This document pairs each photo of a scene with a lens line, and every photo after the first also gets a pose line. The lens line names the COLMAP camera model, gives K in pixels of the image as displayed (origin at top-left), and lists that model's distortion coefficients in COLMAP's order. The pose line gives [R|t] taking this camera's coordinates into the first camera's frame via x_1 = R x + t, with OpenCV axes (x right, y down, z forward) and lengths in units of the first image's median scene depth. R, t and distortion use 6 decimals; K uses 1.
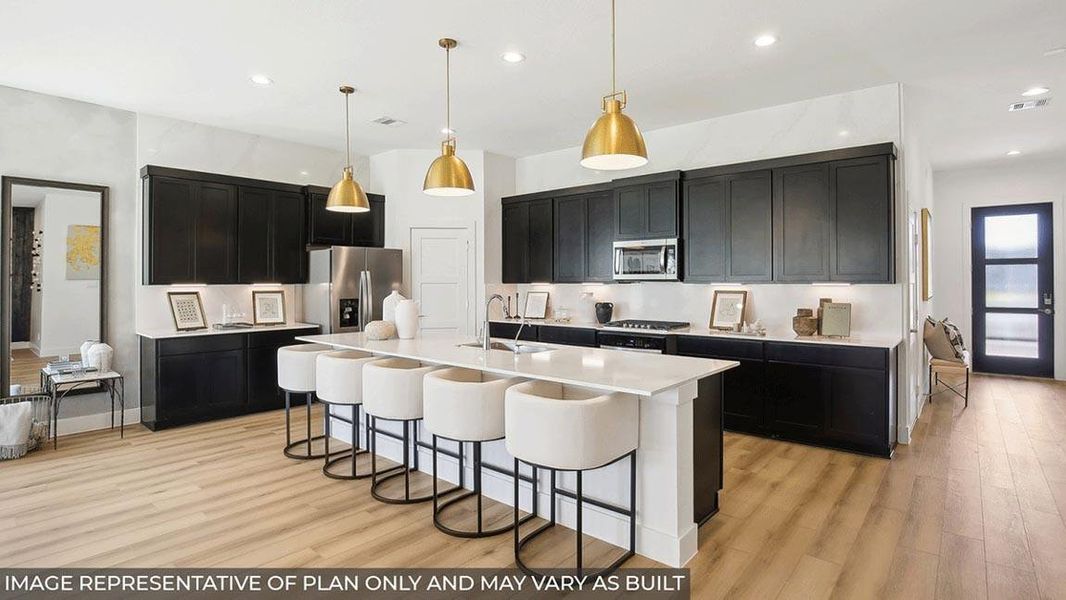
lens RADIAL K [[507.1, 0, 538.1], [0, 507.1, 282.0], [0, 0, 1]] dist [-0.029367, -0.000411]
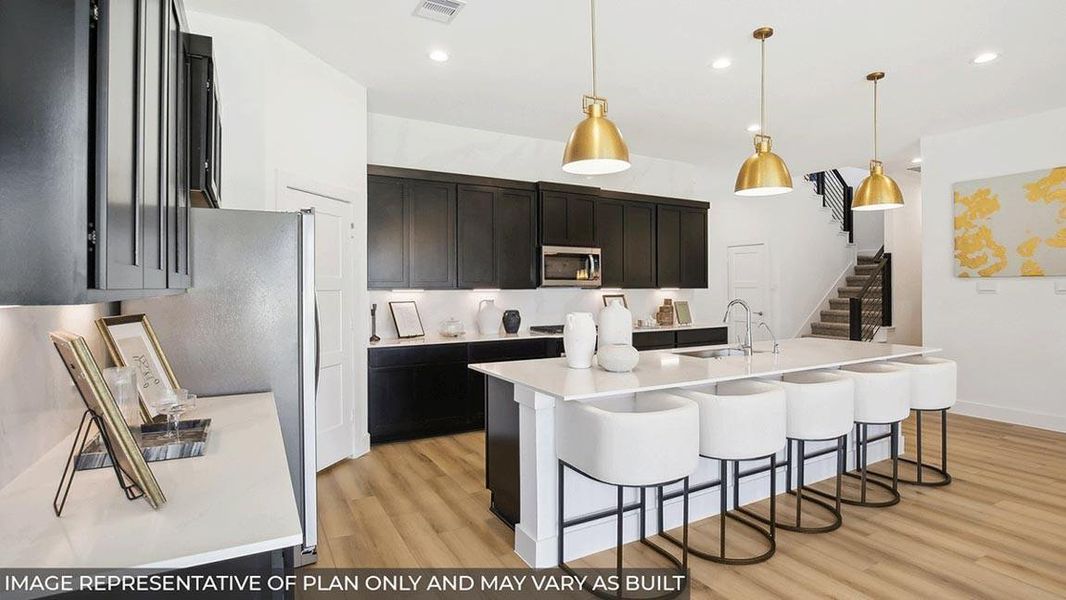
lens RADIAL K [[528.5, 0, 547.2], [0, 528.5, 289.3], [0, 0, 1]] dist [-0.003873, -0.000622]
pose [[0.330167, -0.000562, 0.943922, -0.824057], [0.002723, 0.999996, -0.000357, 0.003590], [-0.943919, 0.002688, 0.330167, 0.706218]]
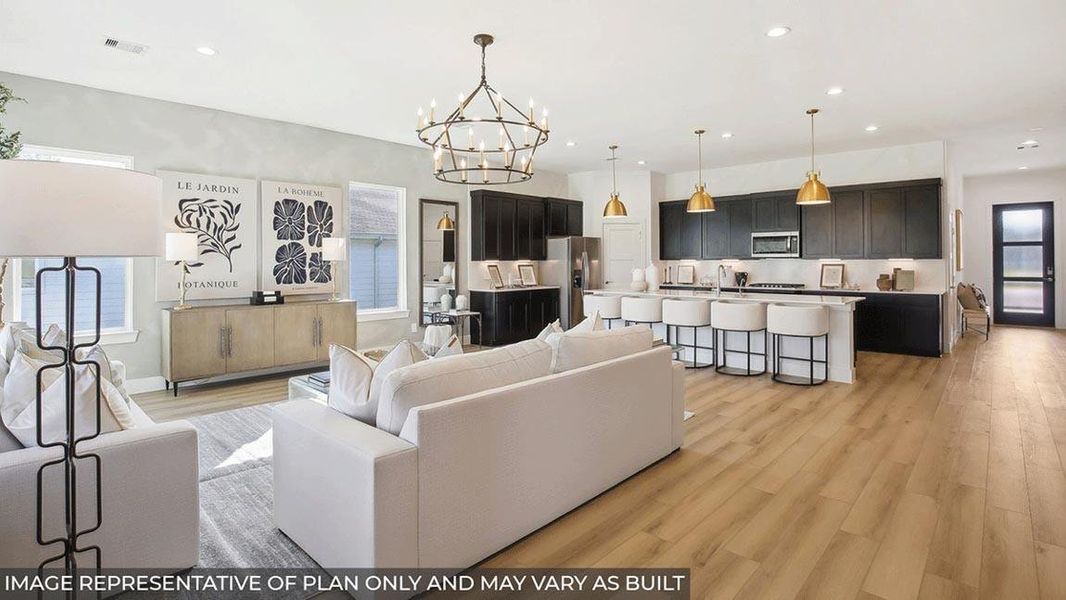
lens RADIAL K [[493.9, 0, 526.1], [0, 493.9, 260.3], [0, 0, 1]] dist [-0.031110, 0.000745]
pose [[0.997957, -0.001659, -0.063871, -0.474558], [0.001555, 0.999997, -0.001668, 0.006792], [0.063874, 0.001565, 0.997957, -0.586235]]
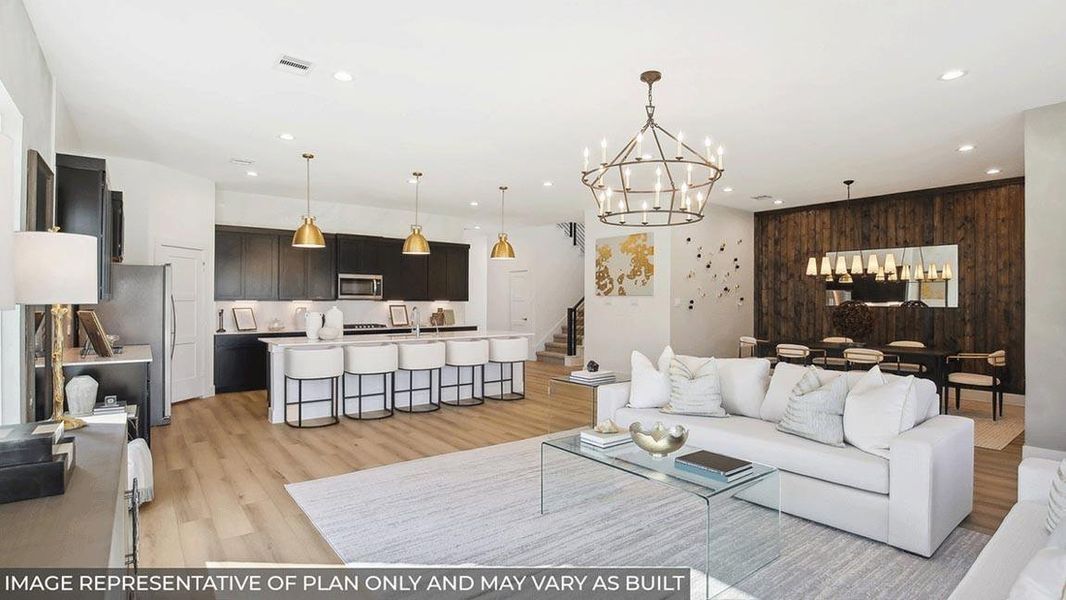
lens RADIAL K [[526.3, 0, 531.4], [0, 526.3, 297.7], [0, 0, 1]] dist [-0.001873, -0.000229]
pose [[0.212611, 0.008897, 0.977096, -1.337446], [-0.003715, 0.999959, -0.008297, 0.004201], [-0.977130, -0.001866, 0.212635, 0.110732]]
